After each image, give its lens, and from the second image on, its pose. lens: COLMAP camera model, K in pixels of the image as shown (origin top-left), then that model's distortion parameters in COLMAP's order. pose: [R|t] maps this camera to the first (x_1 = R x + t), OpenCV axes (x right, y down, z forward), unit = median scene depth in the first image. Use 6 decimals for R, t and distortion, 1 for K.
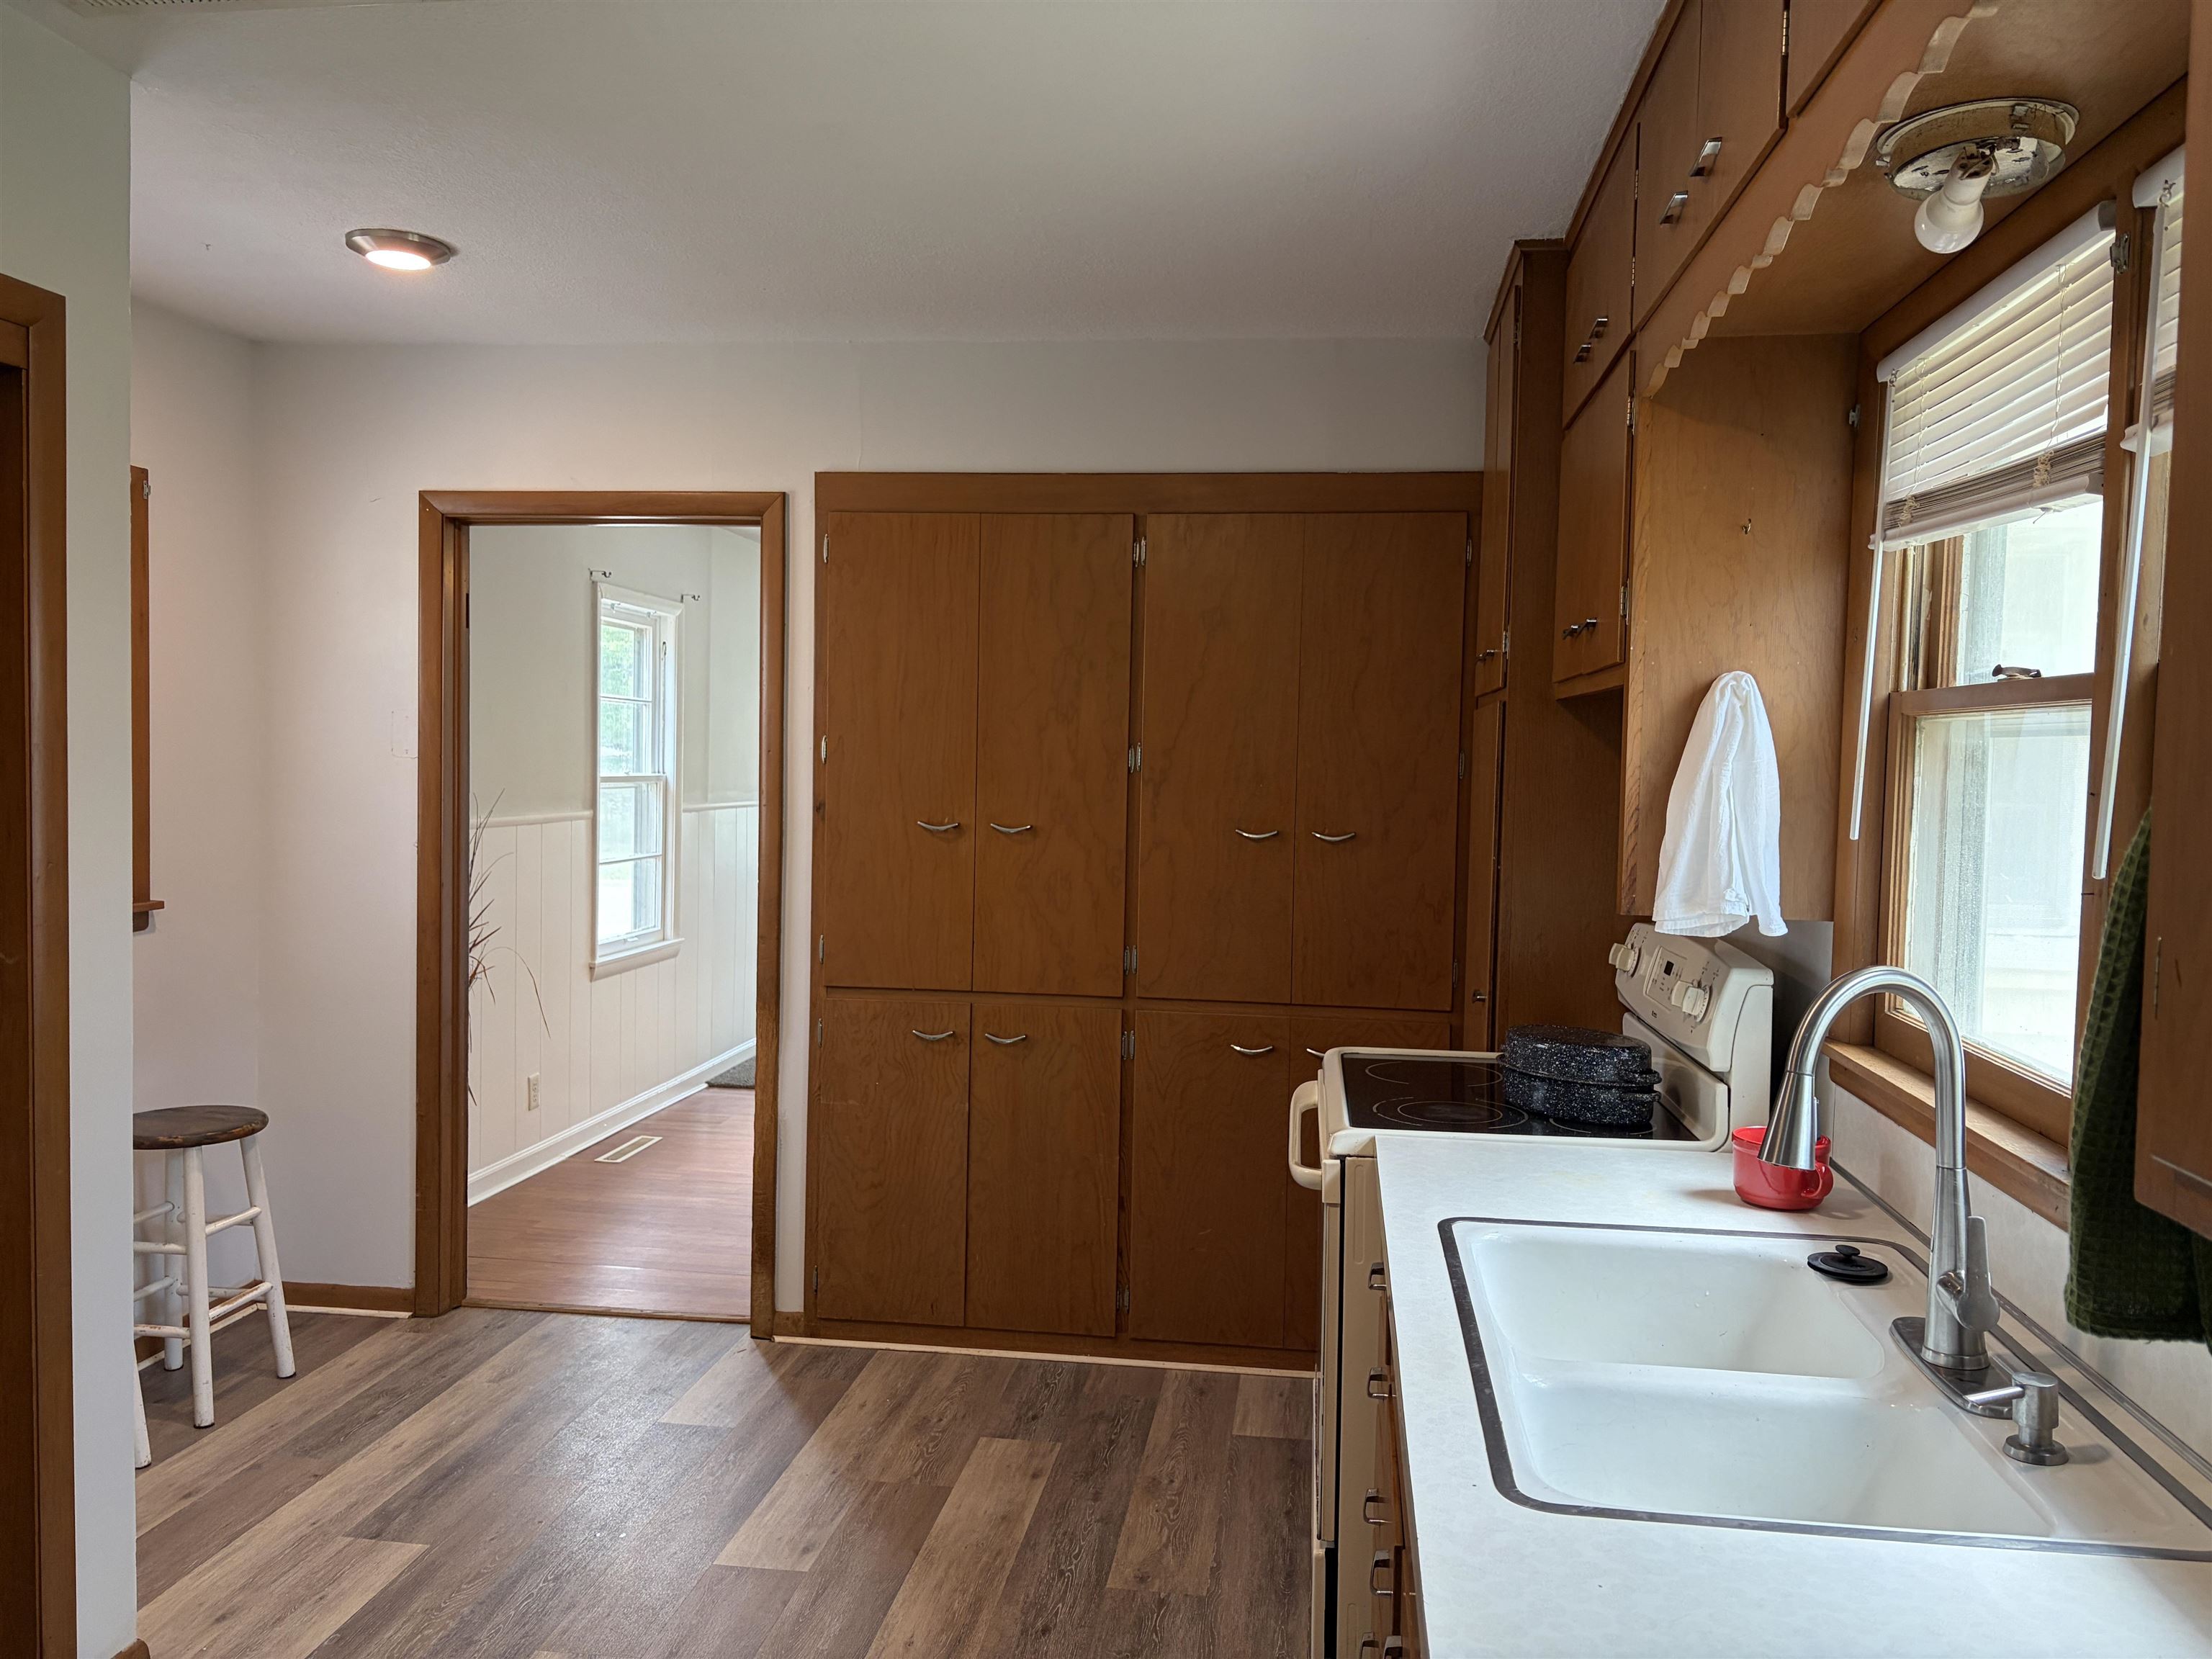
lens RADIAL K [[1677.9, 0, 1107.8], [0, 1677.9, 833.9], [0, 0, 1]] dist [0.089848, -0.085055]
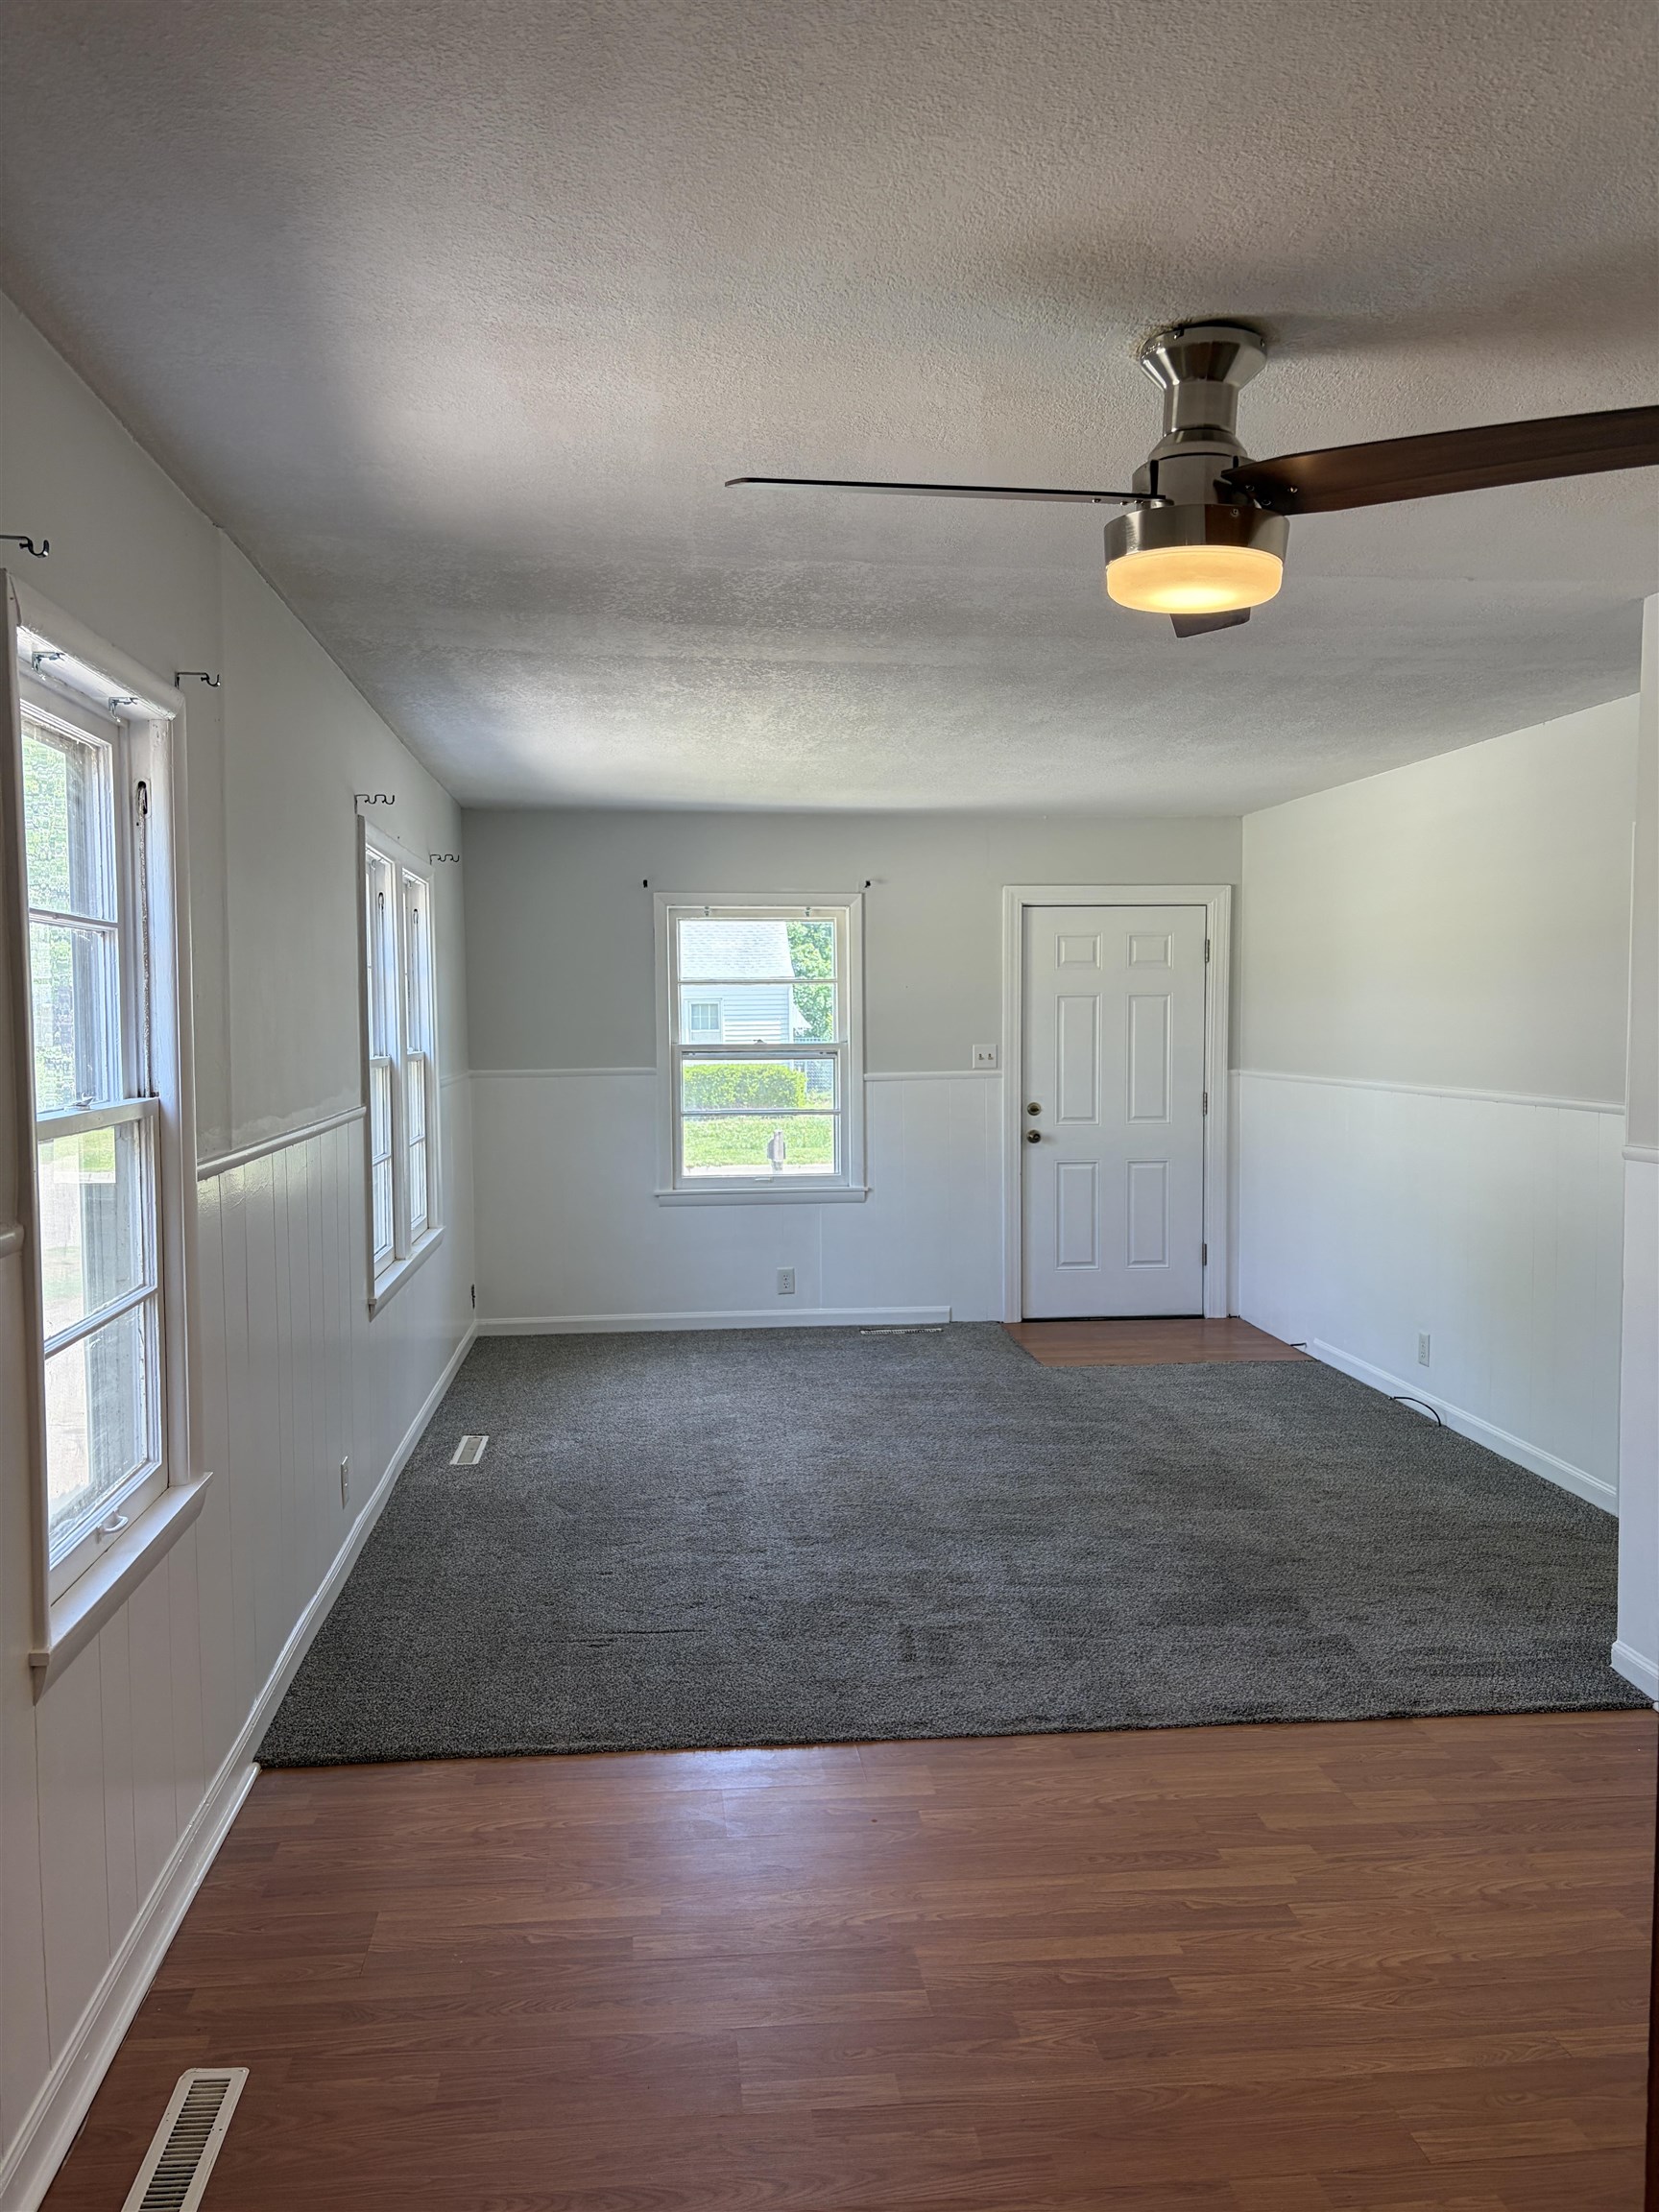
lens RADIAL K [[1677.9, 0, 829.5], [0, 1677.9, 1106.0], [0, 0, 1]] dist [0.089848, -0.085055]
pose [[0.969467, -0.041496, 0.241687, -0.345225], [0.038748, 0.999119, 0.016116, -0.057107], [-0.242142, -0.006259, 0.970221, 0.936215]]
